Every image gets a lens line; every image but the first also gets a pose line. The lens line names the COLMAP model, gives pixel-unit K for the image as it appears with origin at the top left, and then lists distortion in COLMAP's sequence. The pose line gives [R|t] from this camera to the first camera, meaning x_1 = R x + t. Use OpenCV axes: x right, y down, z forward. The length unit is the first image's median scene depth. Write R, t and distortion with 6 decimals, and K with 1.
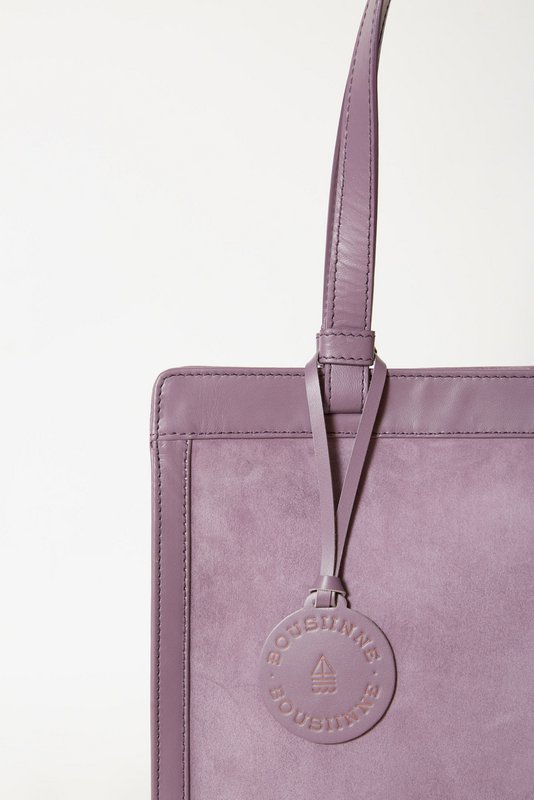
lens RADIAL K [[1501.9, 0, 267.0], [0, 1501.9, 400.0], [0, 0, 1]] dist [-0.098183, -0.080921]
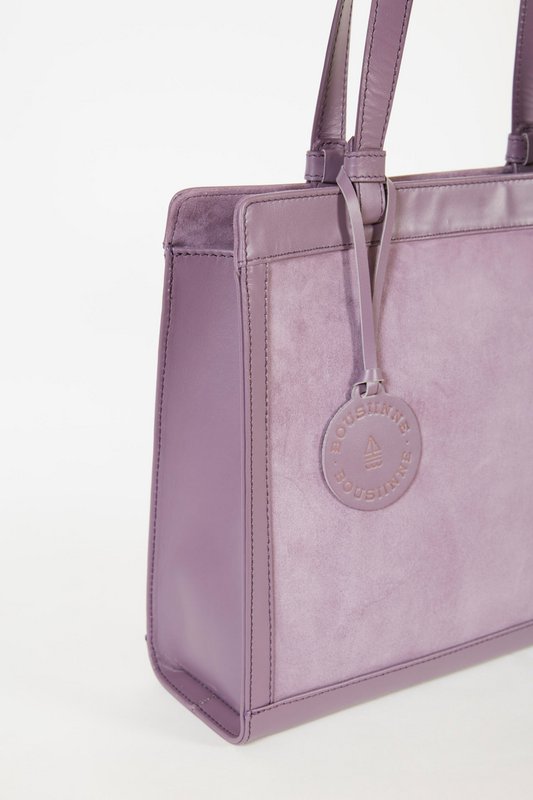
lens RADIAL K [[1501.9, 0, 266.5], [0, 1501.9, 400.0], [0, 0, 1]] dist [-0.098183, -0.080921]
pose [[0.762229, -0.160802, 0.627017, -0.738245], [0.023690, 0.974934, 0.221228, -0.114796], [-0.646874, -0.153772, 0.746932, 0.186102]]
